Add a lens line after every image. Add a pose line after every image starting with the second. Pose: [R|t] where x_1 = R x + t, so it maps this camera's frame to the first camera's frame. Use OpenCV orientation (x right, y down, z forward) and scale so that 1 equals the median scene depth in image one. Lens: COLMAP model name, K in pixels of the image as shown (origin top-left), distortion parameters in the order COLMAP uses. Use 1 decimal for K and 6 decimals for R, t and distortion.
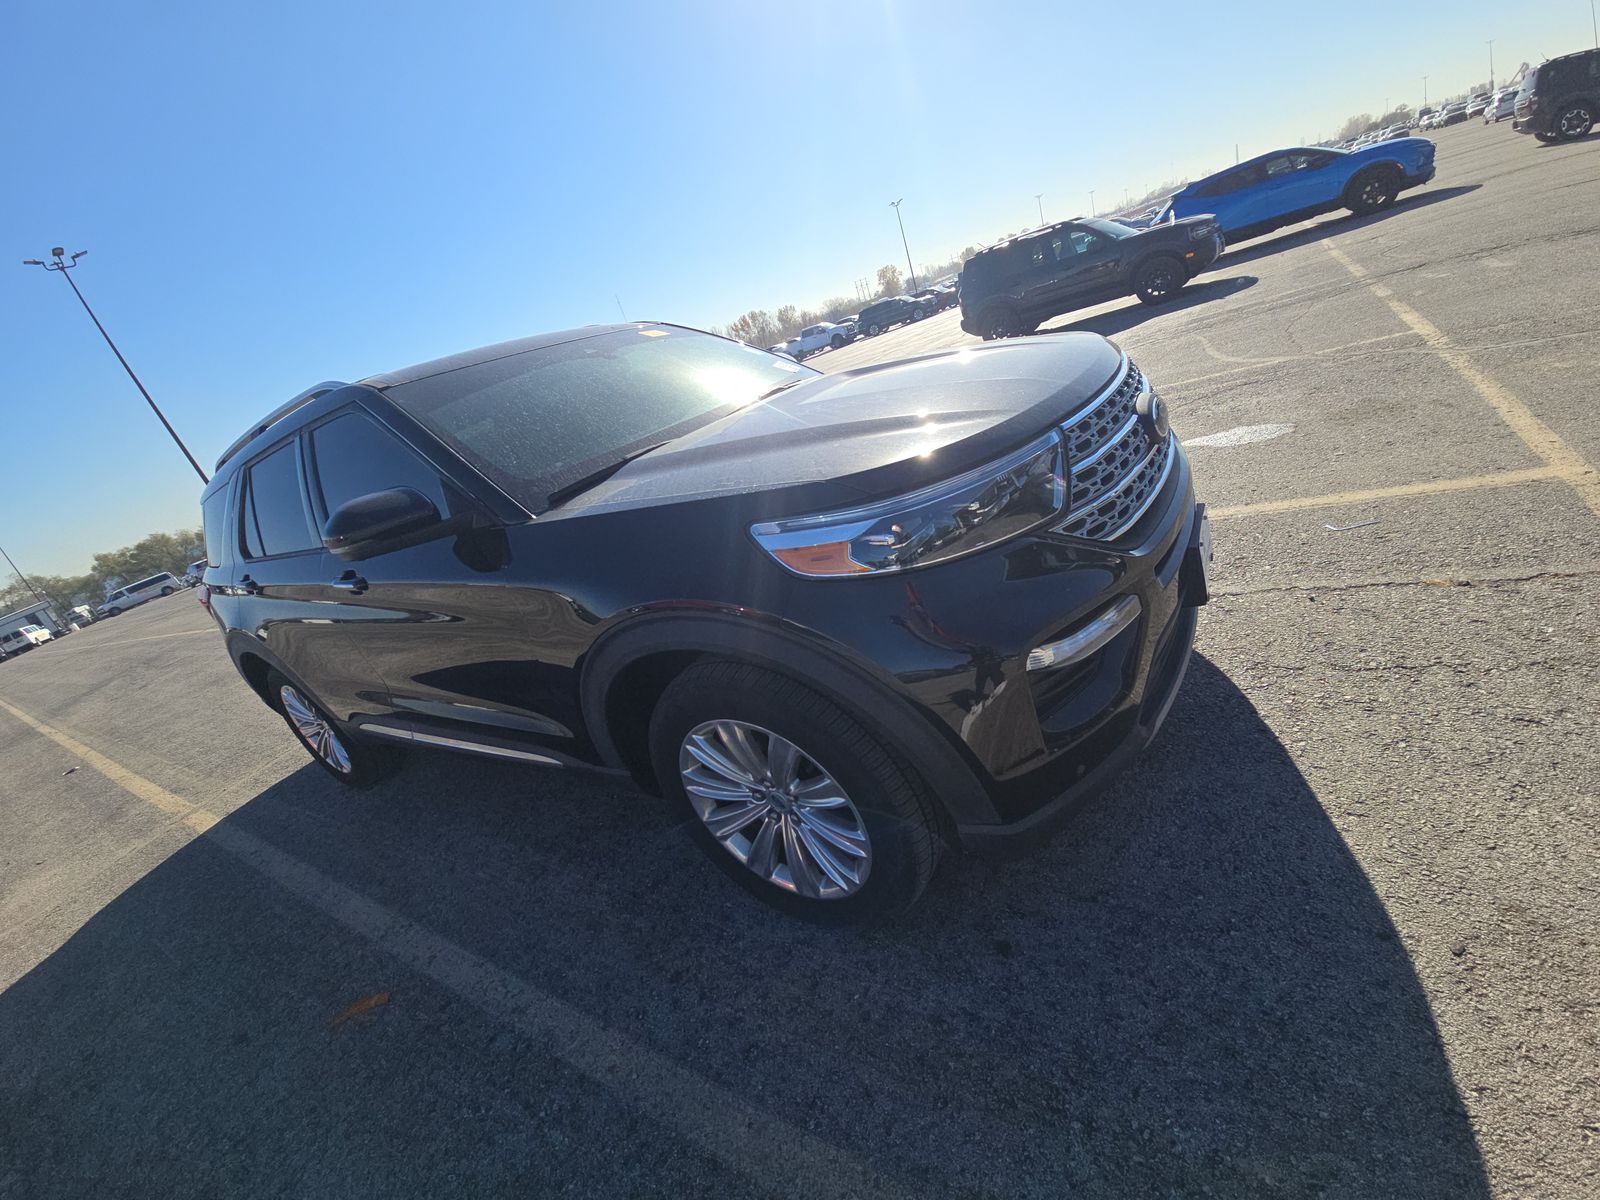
lens RADIAL K [[653.6, 0, 808.7], [0, 653.6, 592.6], [0, 0, 1]] dist [0.021456, -0.014289]
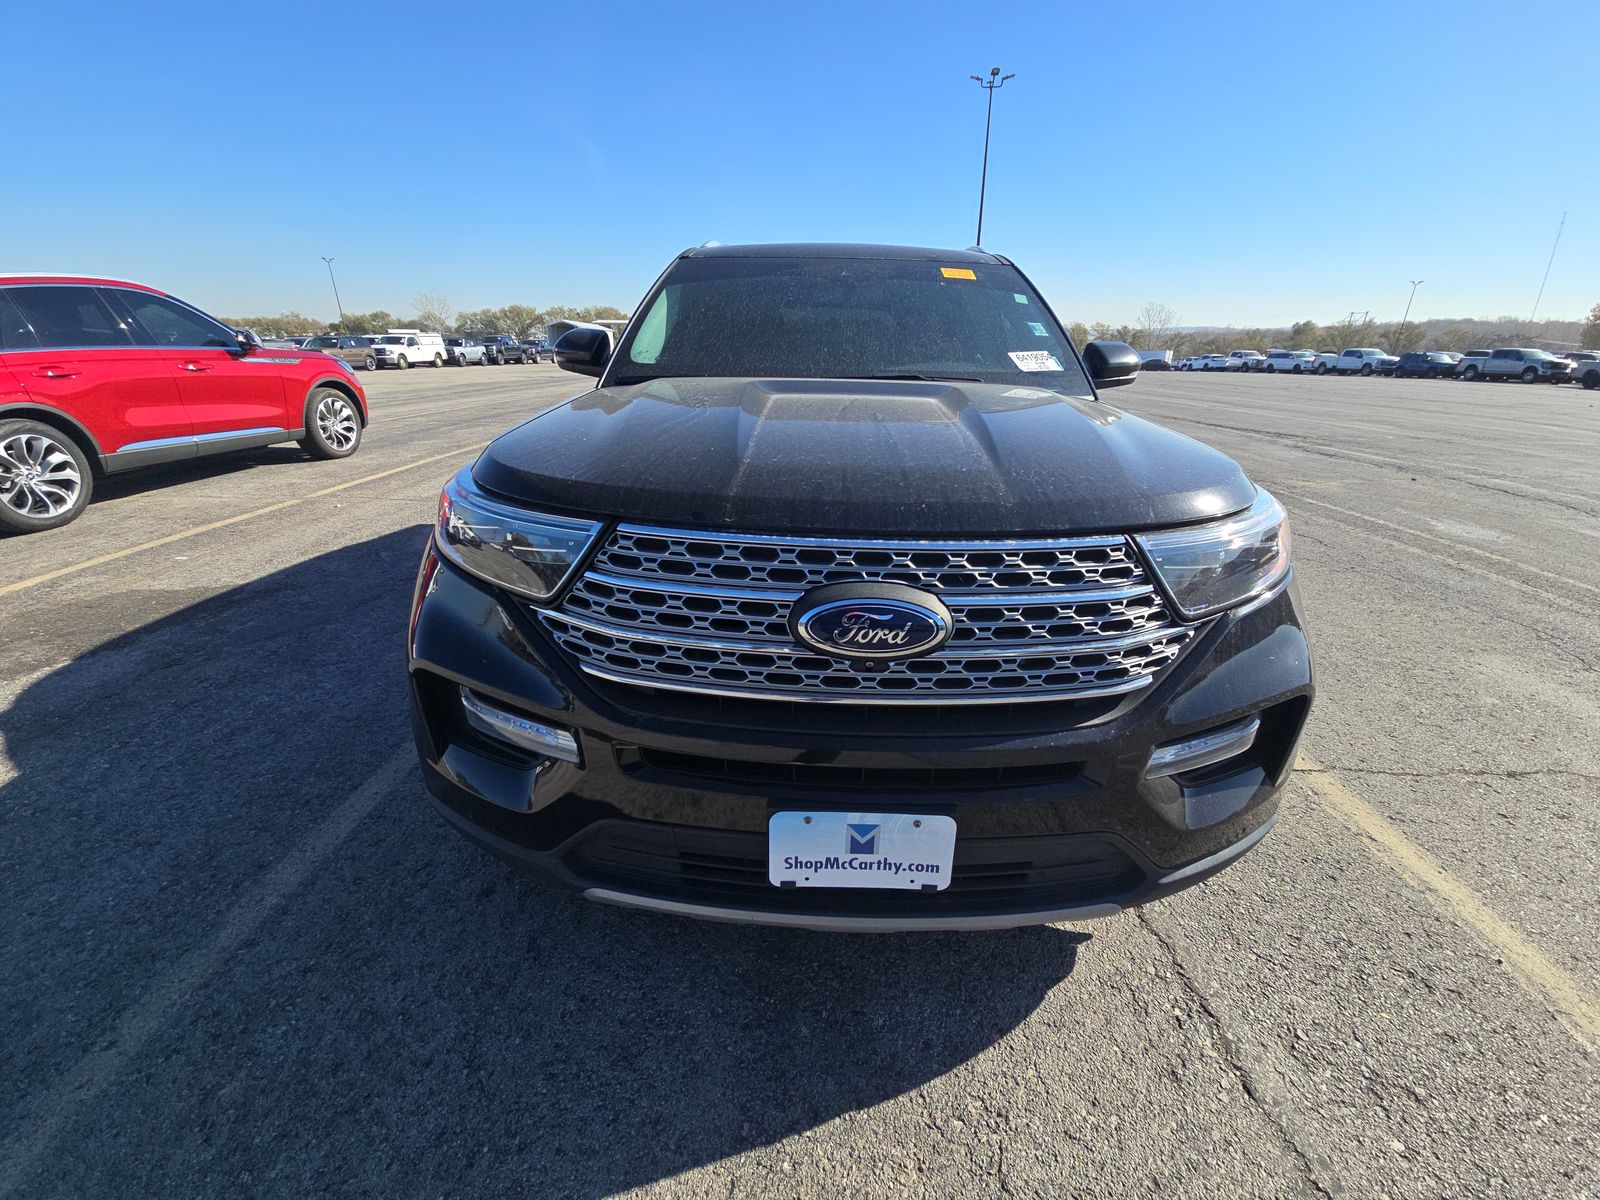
lens RADIAL K [[653.6, 0, 808.7], [0, 653.6, 592.6], [0, 0, 1]] dist [0.021456, -0.014289]
pose [[0.471562, 0.590917, -0.654558, 1.035365], [-0.471121, 0.796280, 0.379451, -0.581882], [0.745436, 0.129441, 0.653889, 0.633724]]
